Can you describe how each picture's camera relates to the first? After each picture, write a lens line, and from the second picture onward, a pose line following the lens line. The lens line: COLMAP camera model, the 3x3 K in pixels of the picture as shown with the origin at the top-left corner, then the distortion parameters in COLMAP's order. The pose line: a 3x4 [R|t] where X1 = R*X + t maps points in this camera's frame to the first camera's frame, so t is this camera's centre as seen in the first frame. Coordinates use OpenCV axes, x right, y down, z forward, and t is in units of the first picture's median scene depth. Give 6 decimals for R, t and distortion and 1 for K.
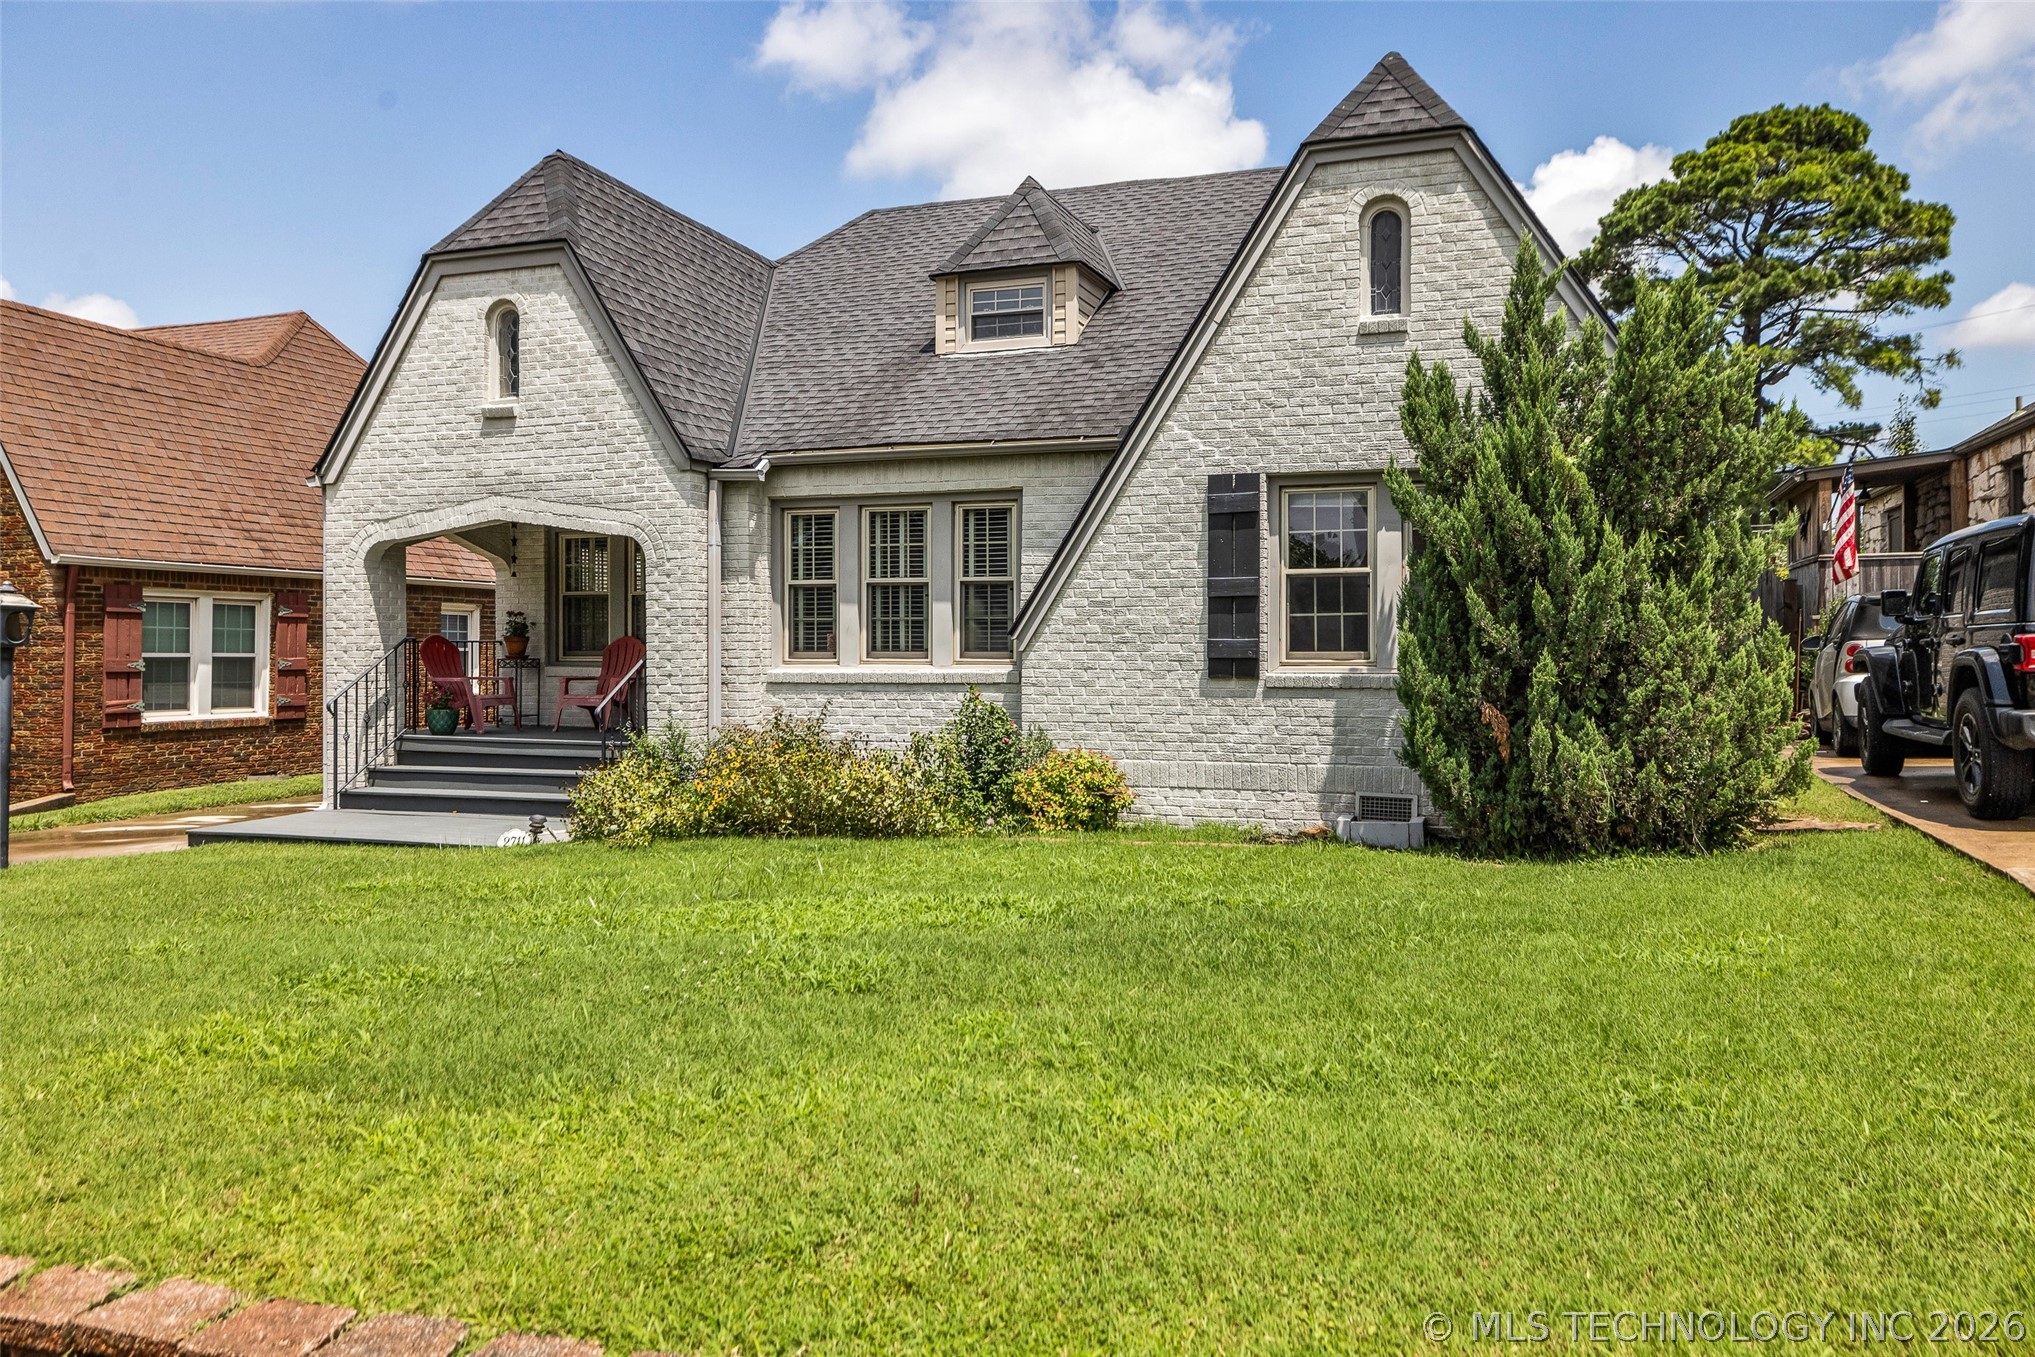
lens RADIAL K [[1447.7, 0, 1017.5], [0, 1447.7, 678.5], [0, 0, 1]] dist [-0.002532, 0.002583]
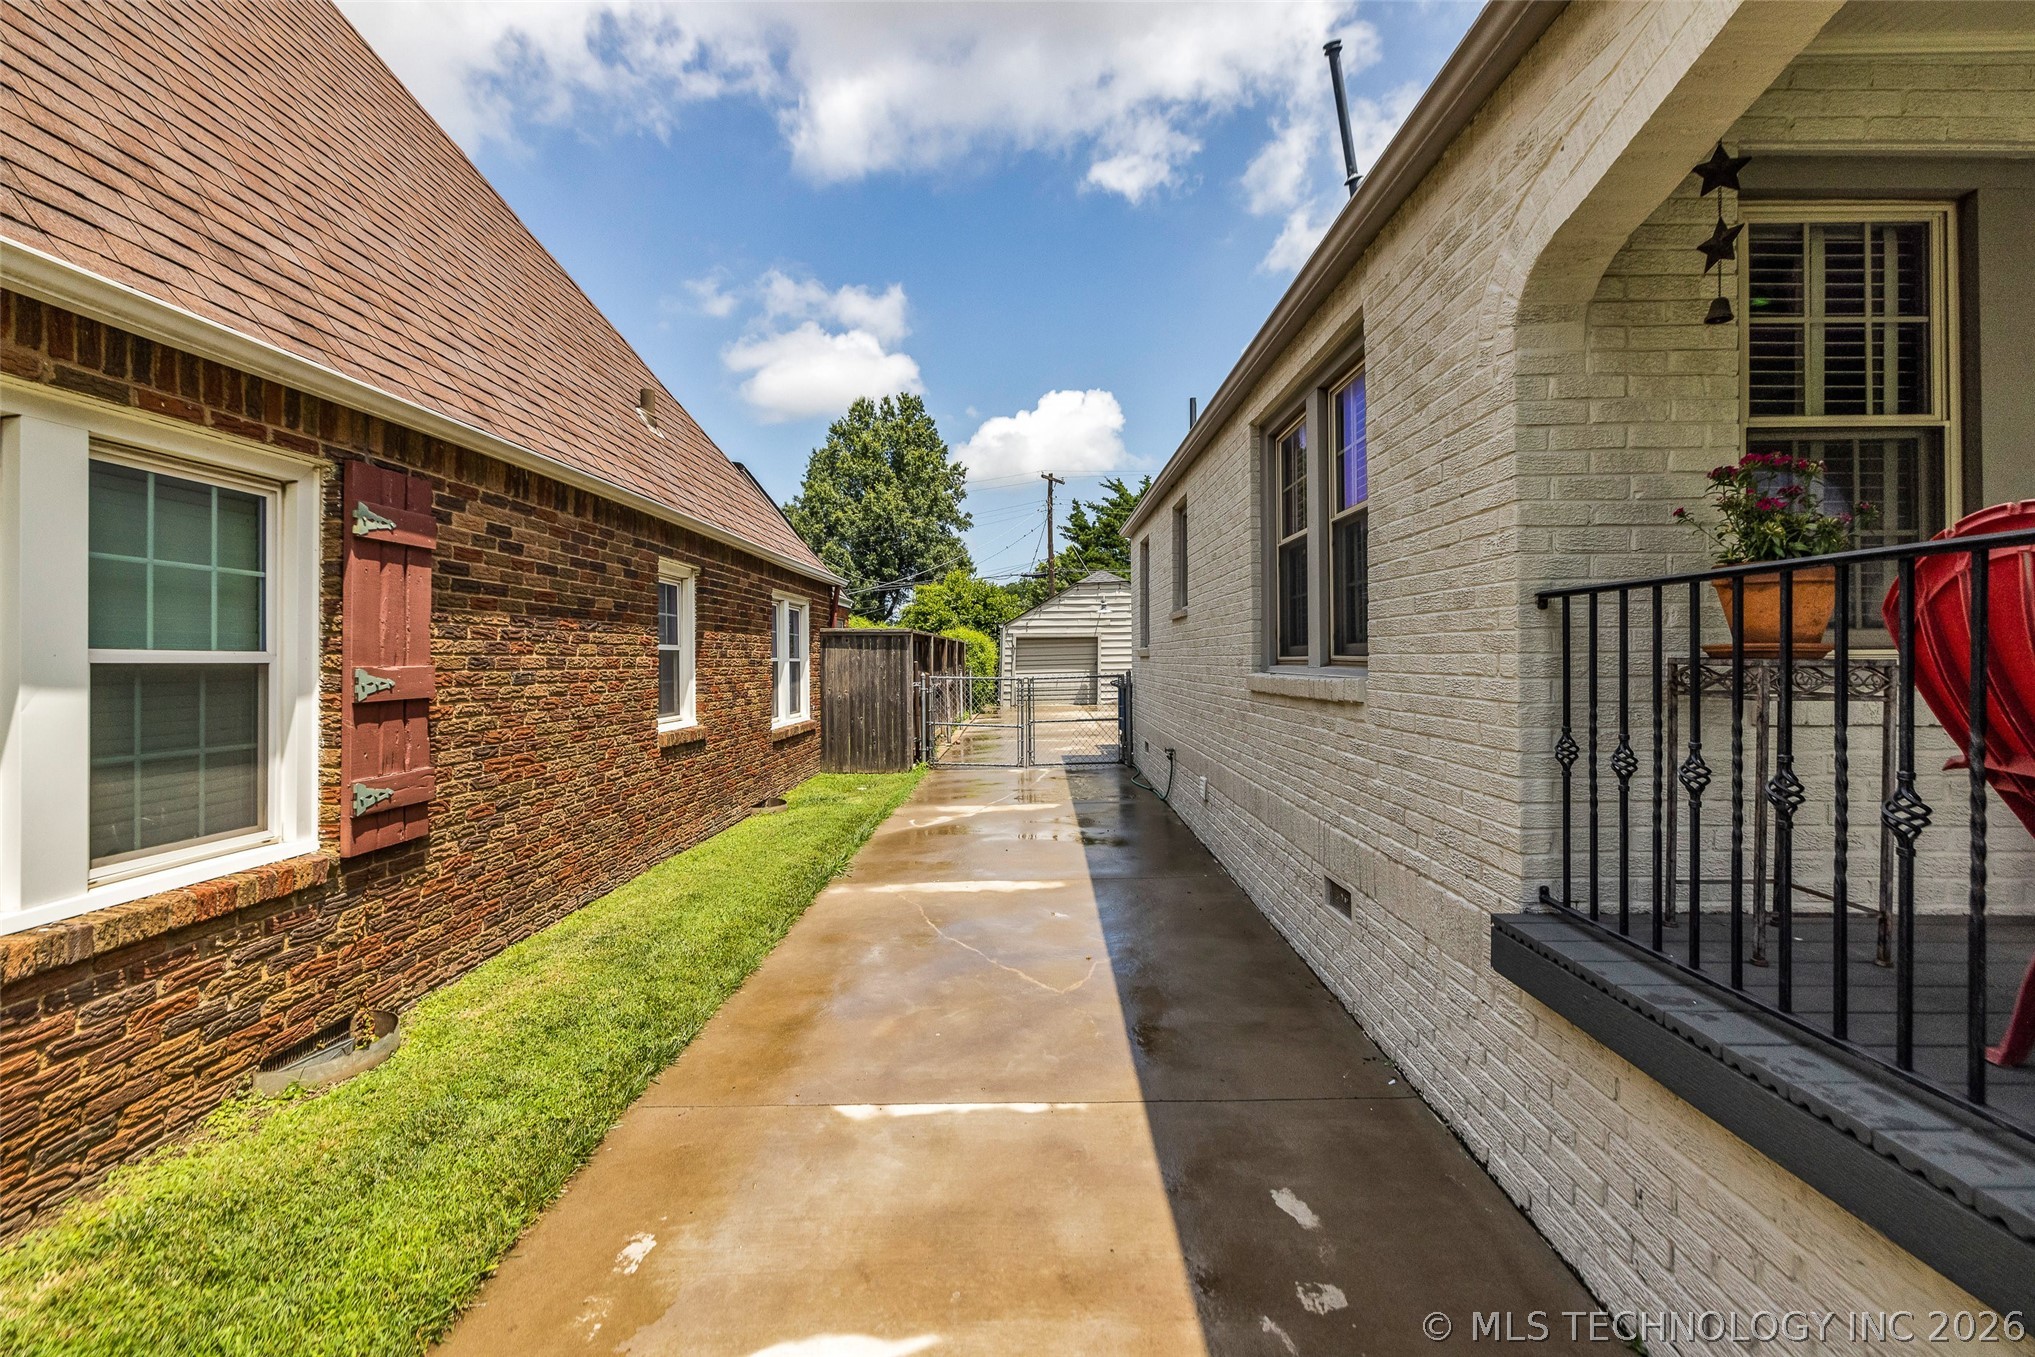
lens RADIAL K [[870.4, 0, 1017.5], [0, 870.4, 678.5], [0, 0, 1]] dist [-0.000411, -0.000015]
pose [[0.953671, -0.014518, 0.300500, -0.602103], [0.012891, 0.999890, 0.007398, -0.015251], [-0.300574, -0.003181, 0.953753, 1.084844]]
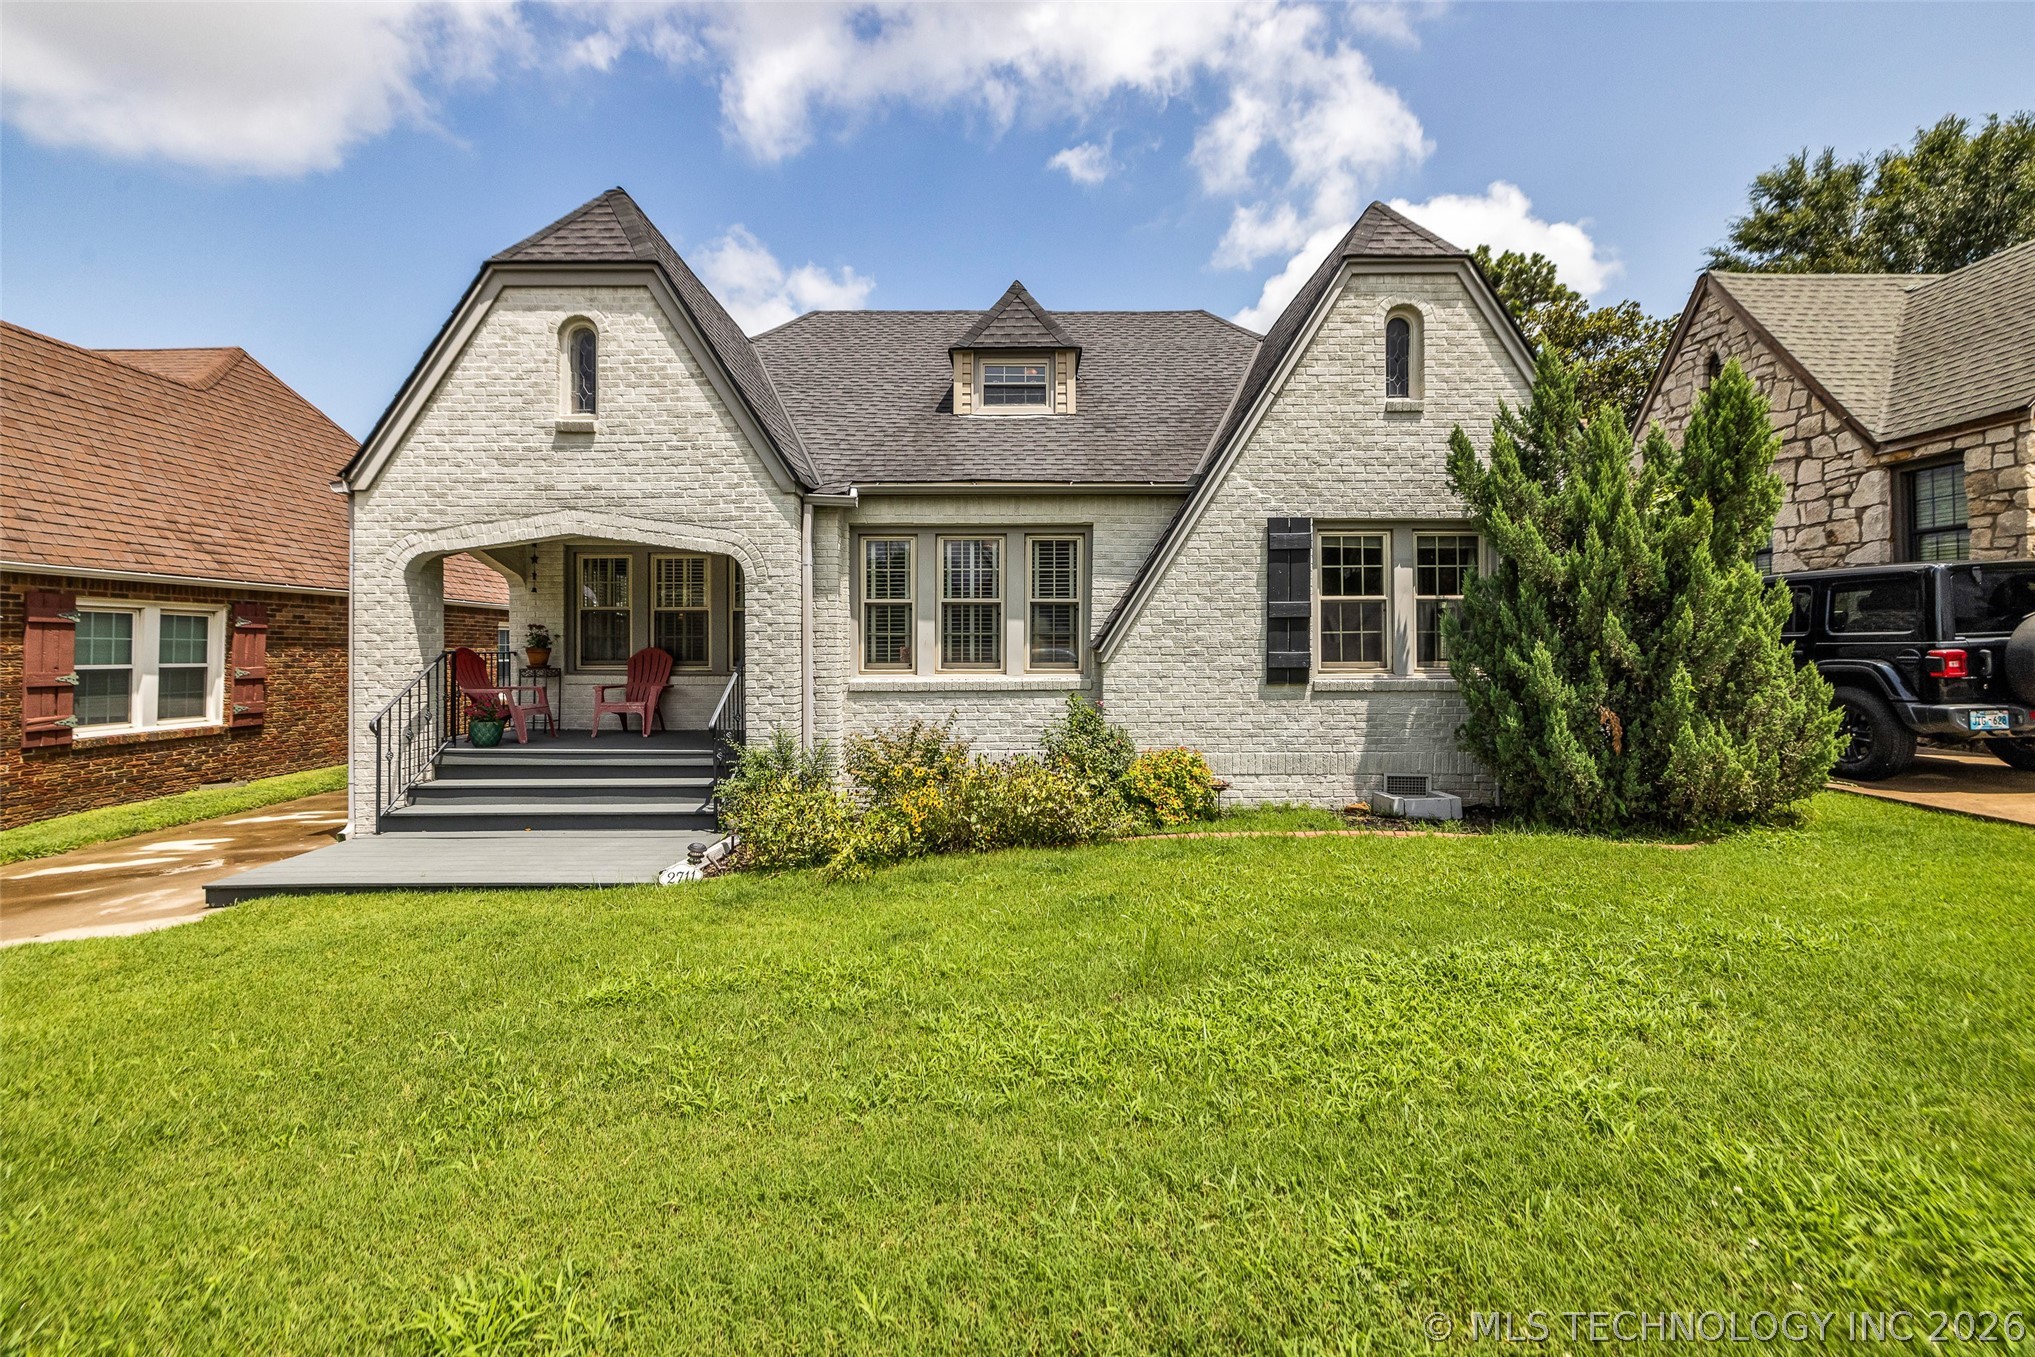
lens RADIAL K [[857.7, 0, 1020.5], [0, 857.7, 651.5], [0, 0, 1]] dist [-0.001375, -0.000382]
pose [[0.942638, -0.003960, 0.333793, -0.262920], [0.009109, 0.999862, -0.013860, -0.016945], [-0.333692, 0.016106, 0.942544, 0.335116]]
